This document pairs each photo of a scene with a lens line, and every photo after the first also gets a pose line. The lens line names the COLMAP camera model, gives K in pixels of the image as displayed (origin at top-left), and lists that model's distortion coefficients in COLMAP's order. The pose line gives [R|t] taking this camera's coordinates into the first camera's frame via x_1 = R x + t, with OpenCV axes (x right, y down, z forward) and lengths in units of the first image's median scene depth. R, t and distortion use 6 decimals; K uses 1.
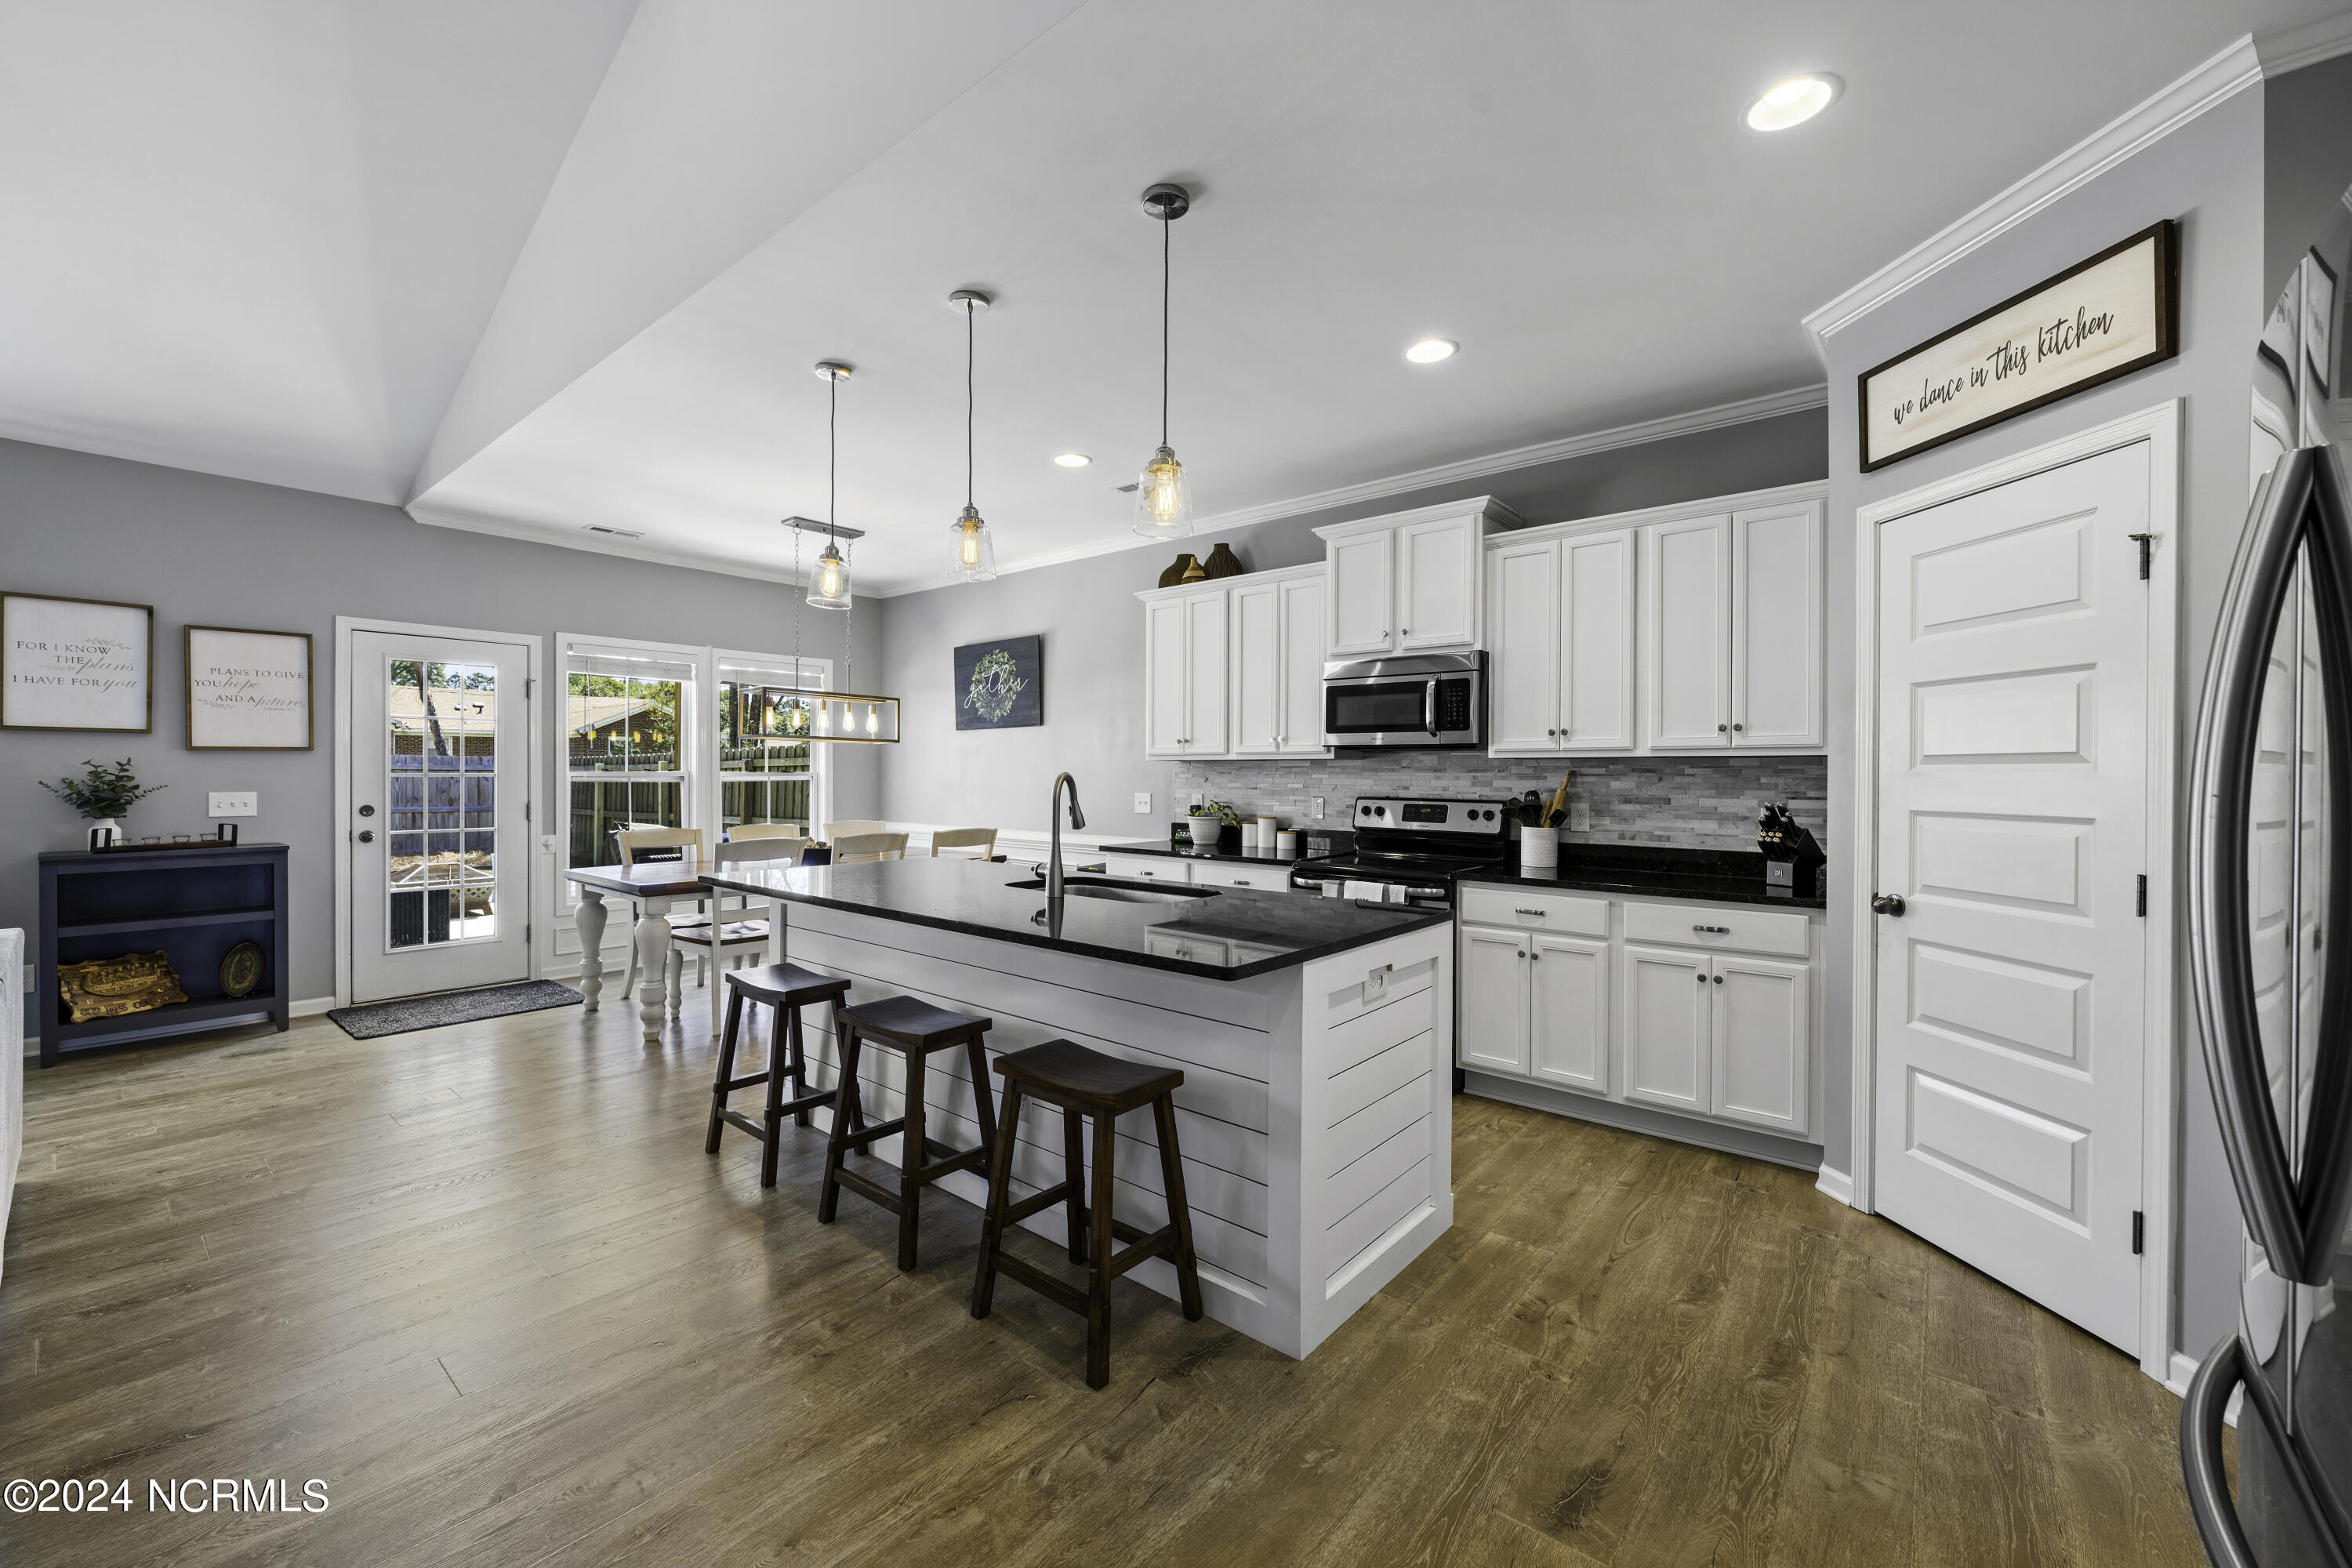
lens RADIAL K [[917.9, 0, 1188.3], [0, 917.9, 774.9], [0, 0, 1]] dist [-0.003002, -0.000446]
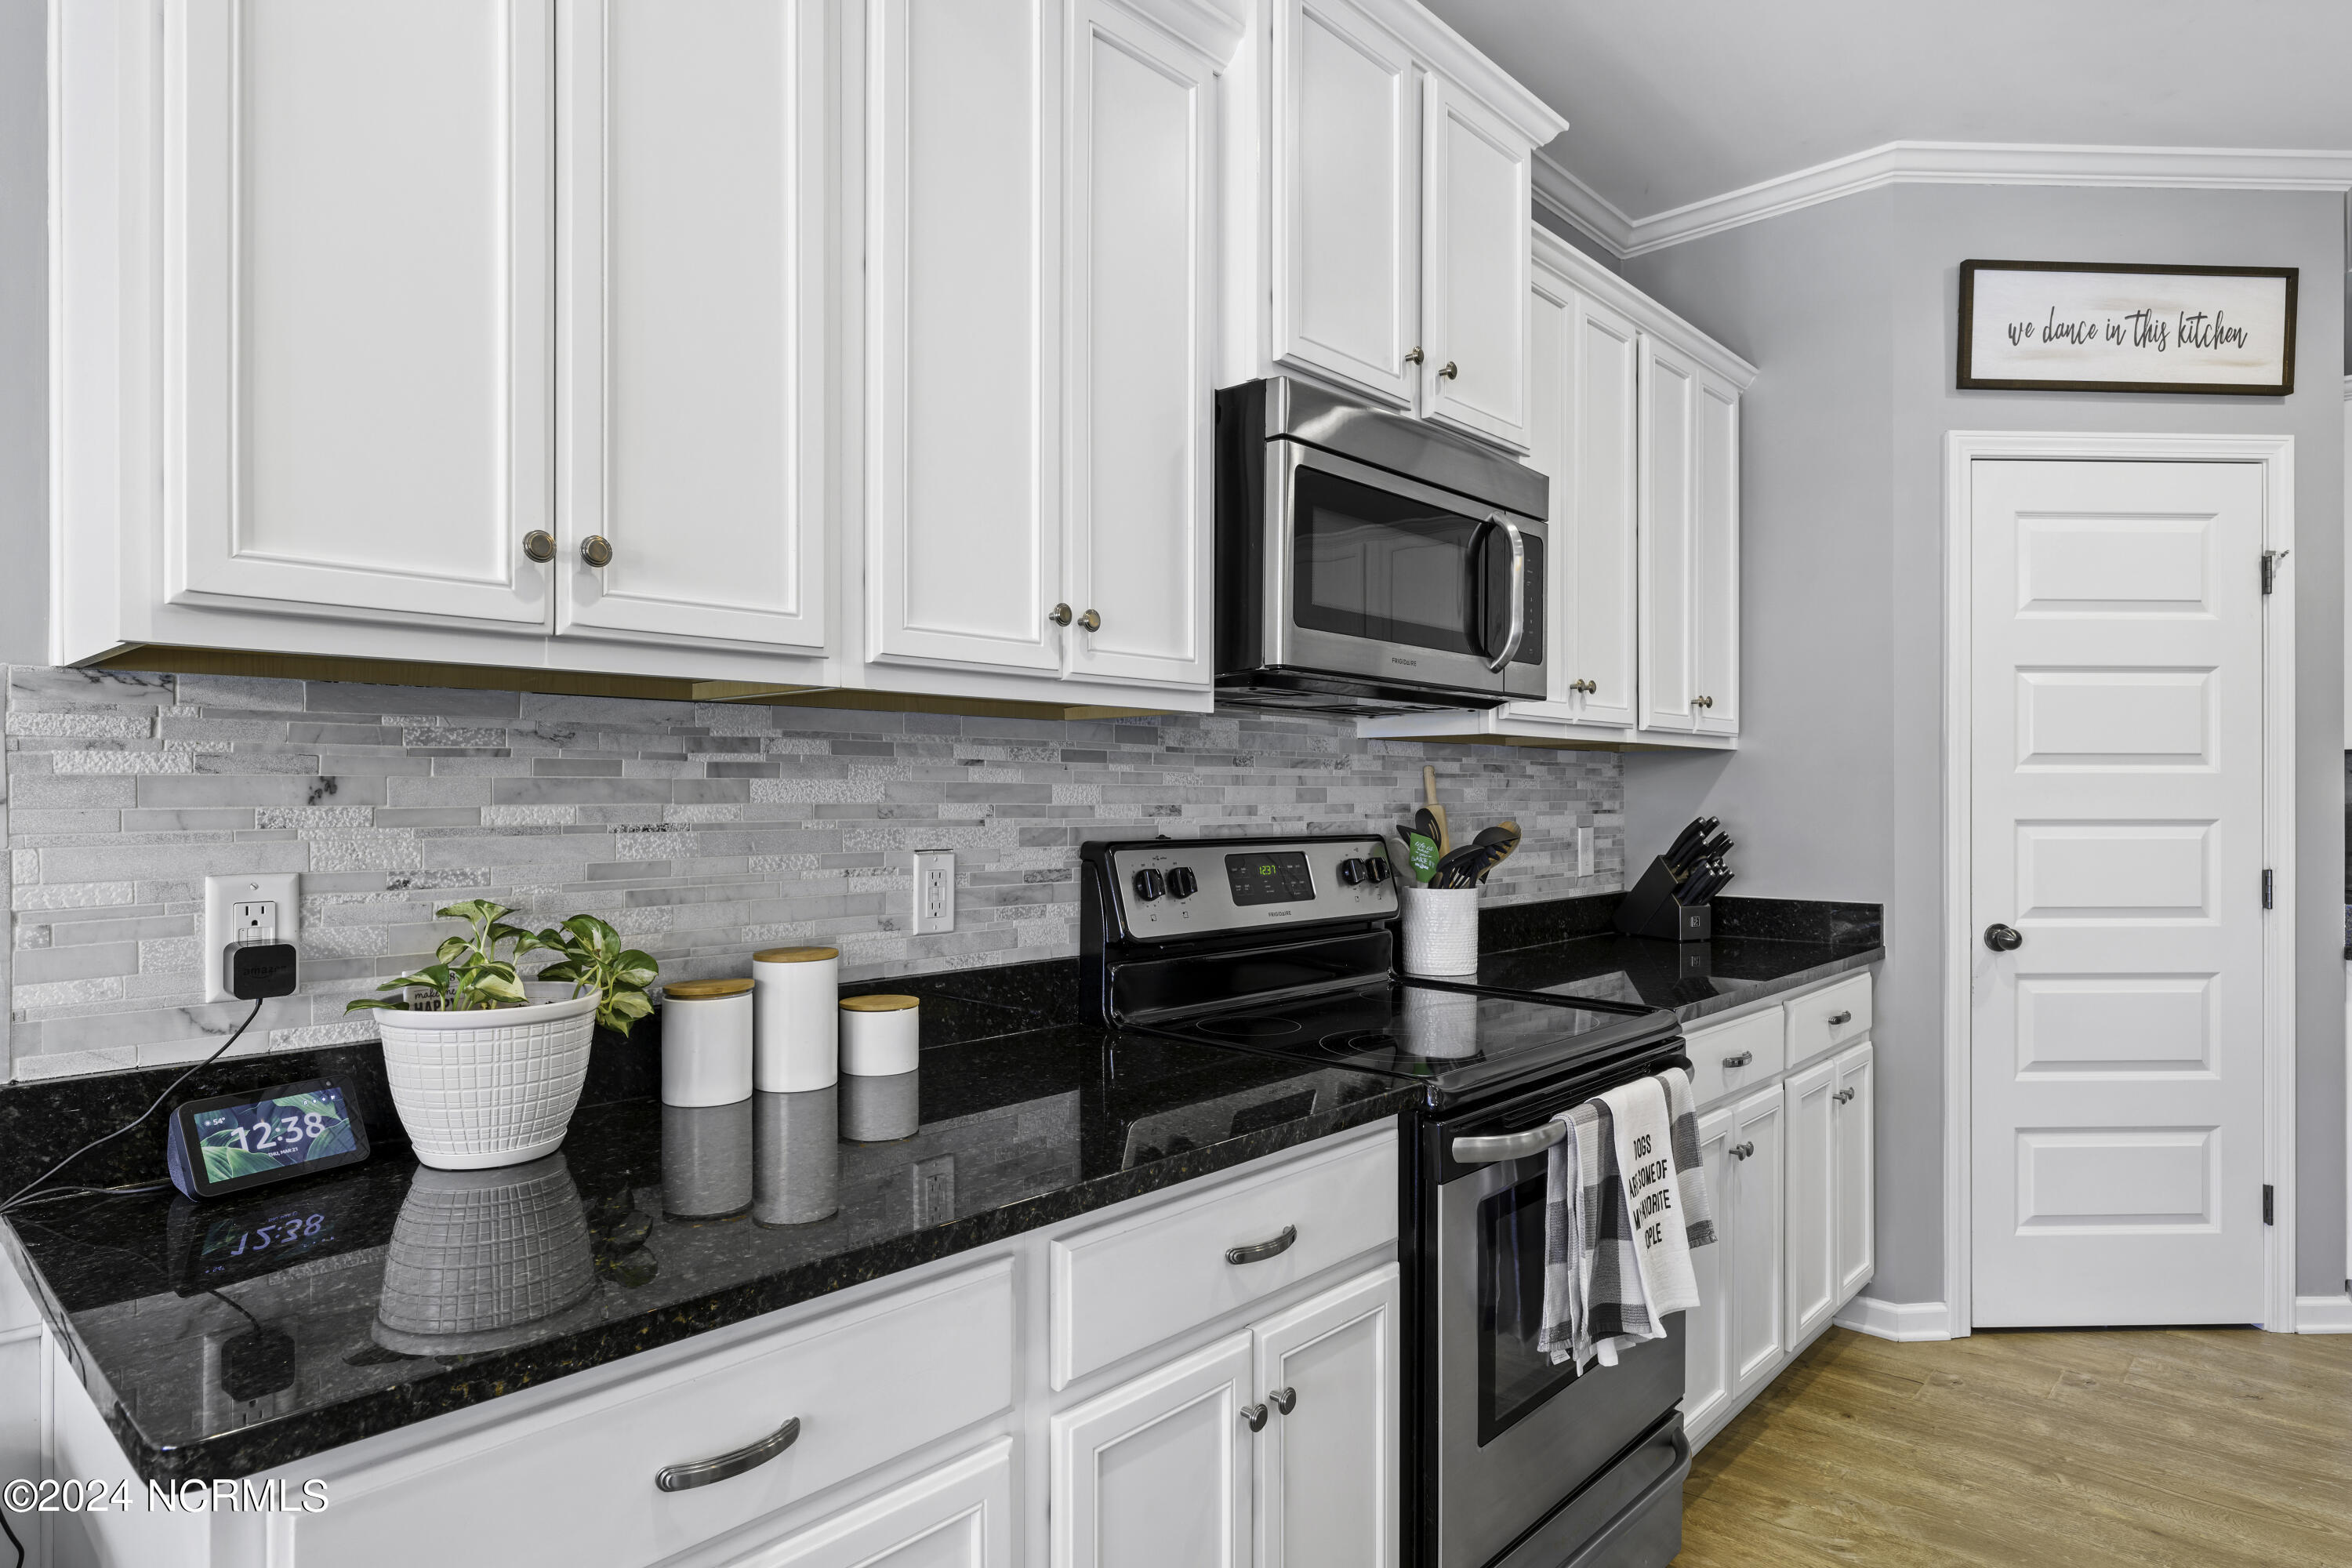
lens RADIAL K [[1310.5, 0, 1165.8], [0, 1310.5, 792.6], [0, 0, 1]] dist [-0.002048, -0.000275]
pose [[0.064687, -0.003006, 0.997901, -0.266419], [0.000867, 0.999995, 0.002956, 0.006677], [-0.997905, 0.000674, 0.064689, 1.024455]]
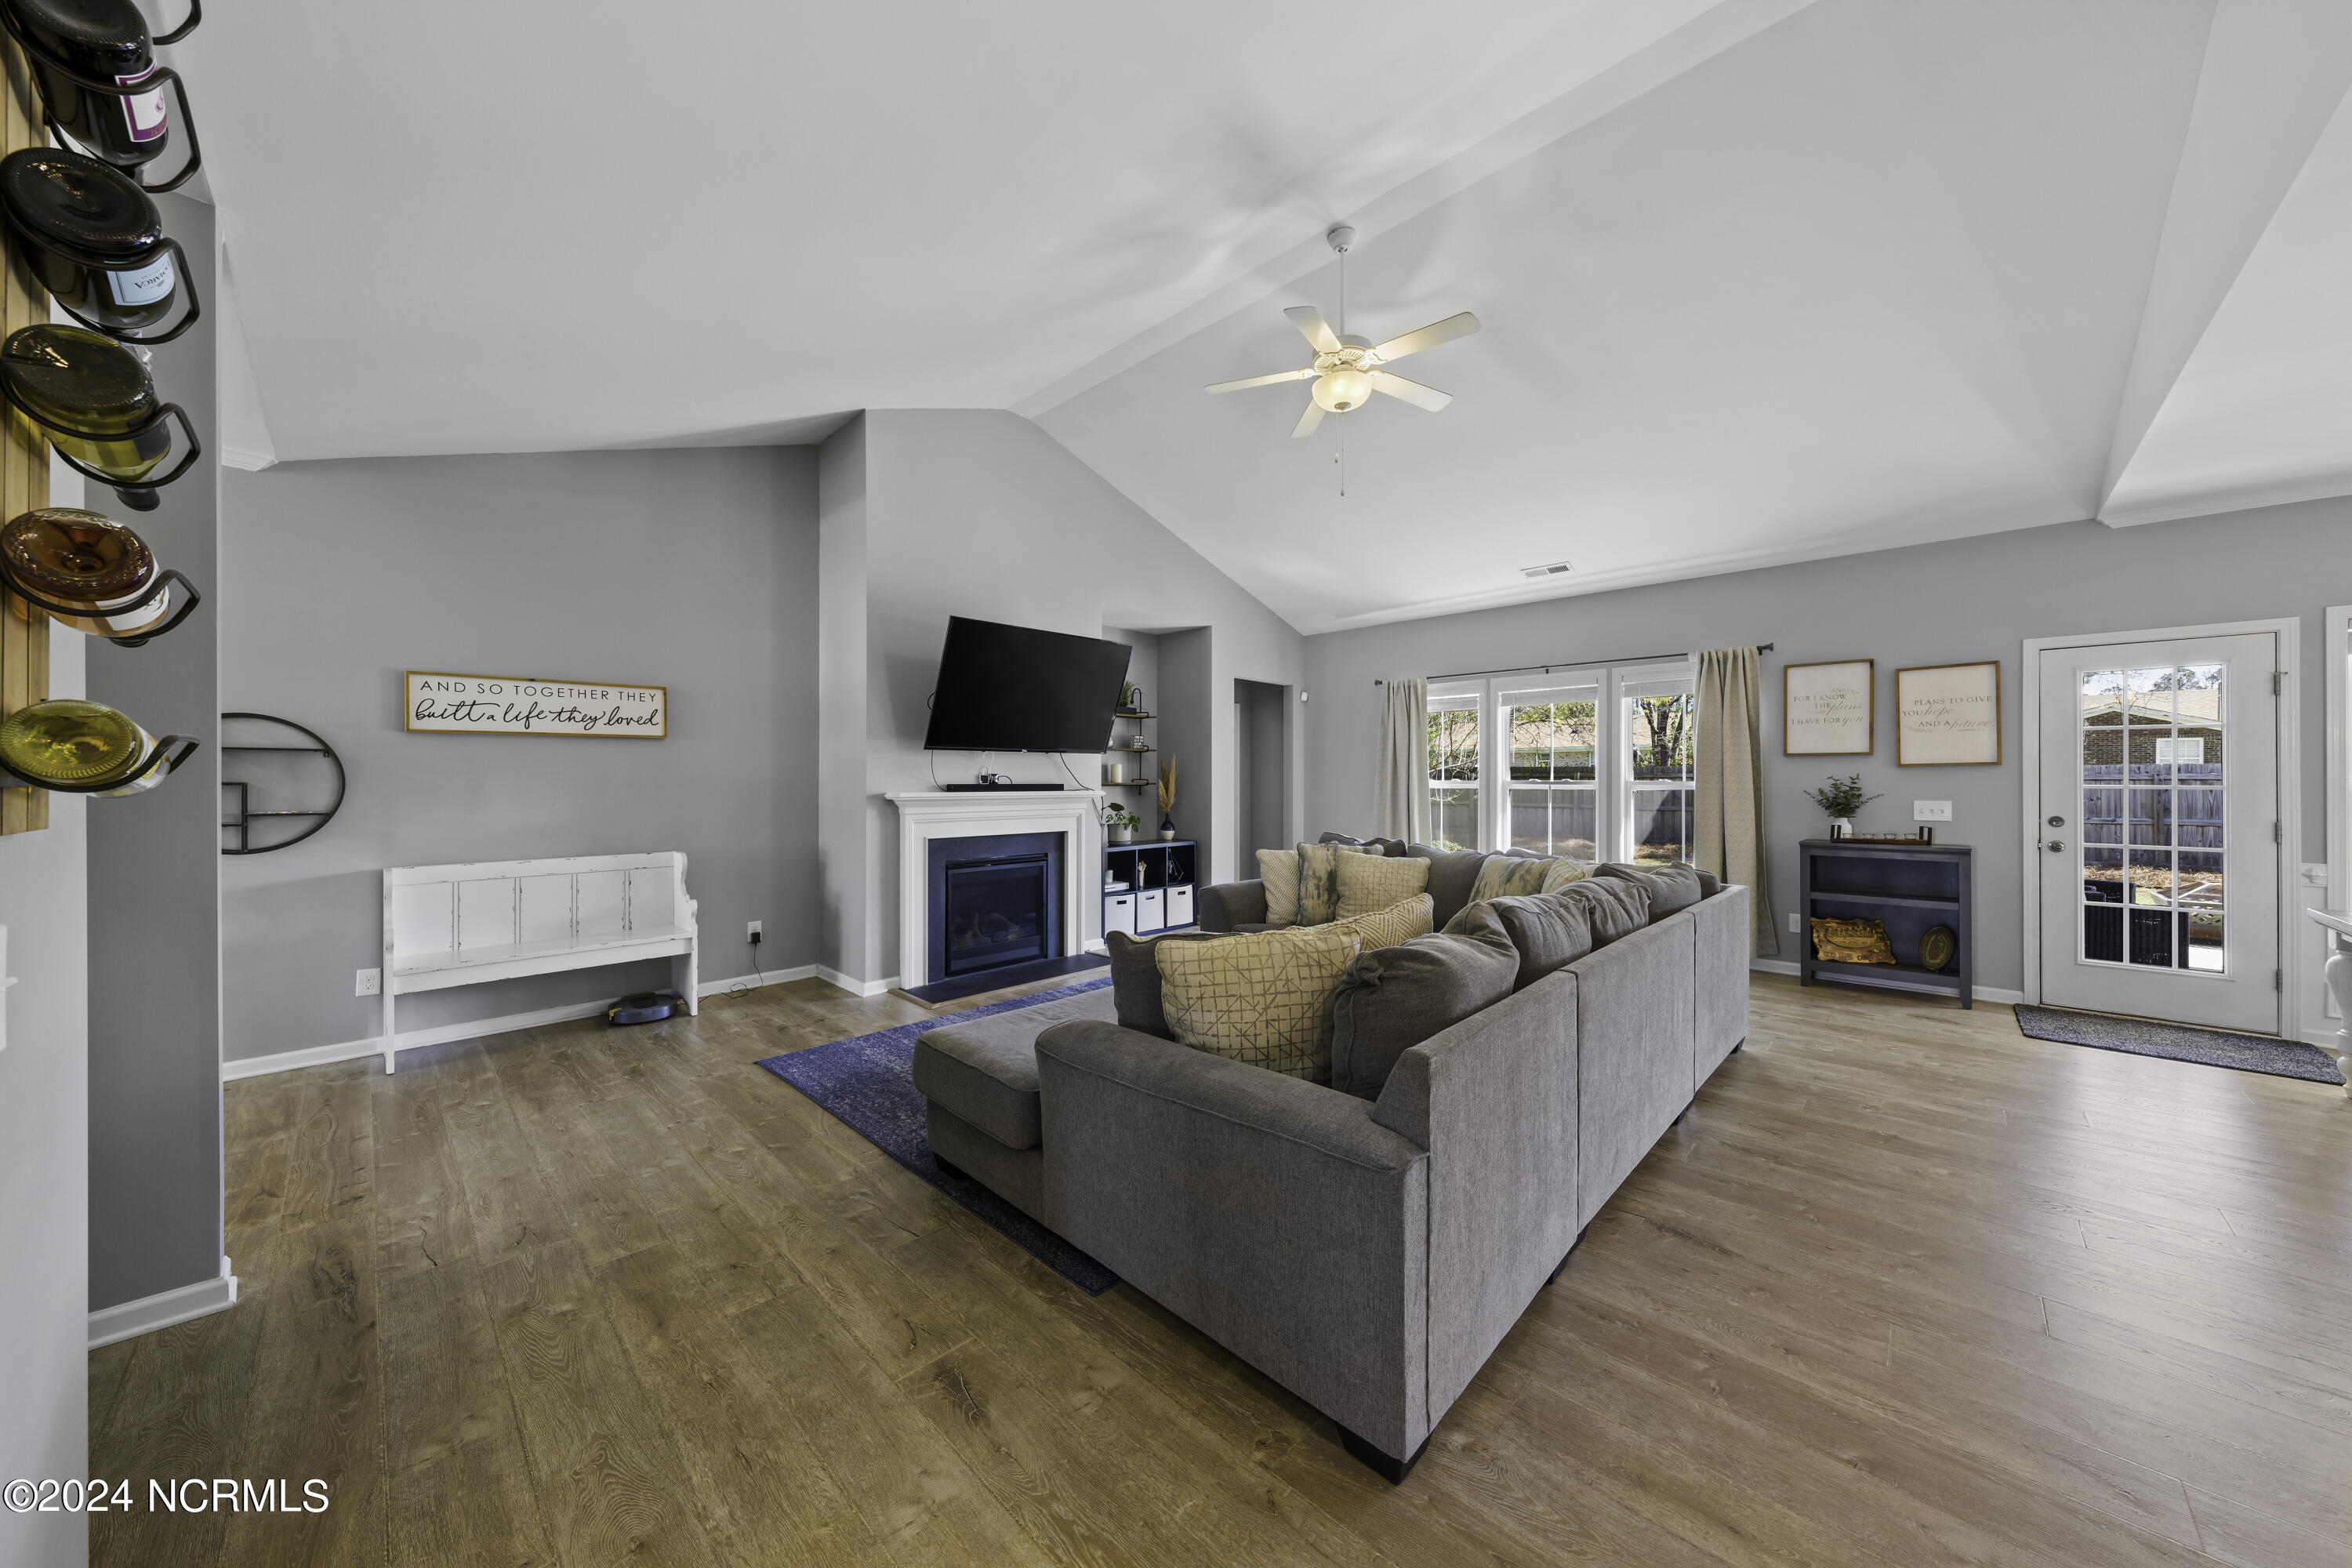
lens RADIAL K [[799.4, 0, 1184.3], [0, 799.4, 777.5], [0, 0, 1]] dist [-0.003810, 0.000893]
pose [[-0.084505, -0.006376, -0.996403, 0.098236], [-0.001767, 0.999979, -0.006249, -0.003791], [0.996421, 0.001233, -0.084515, 0.109157]]
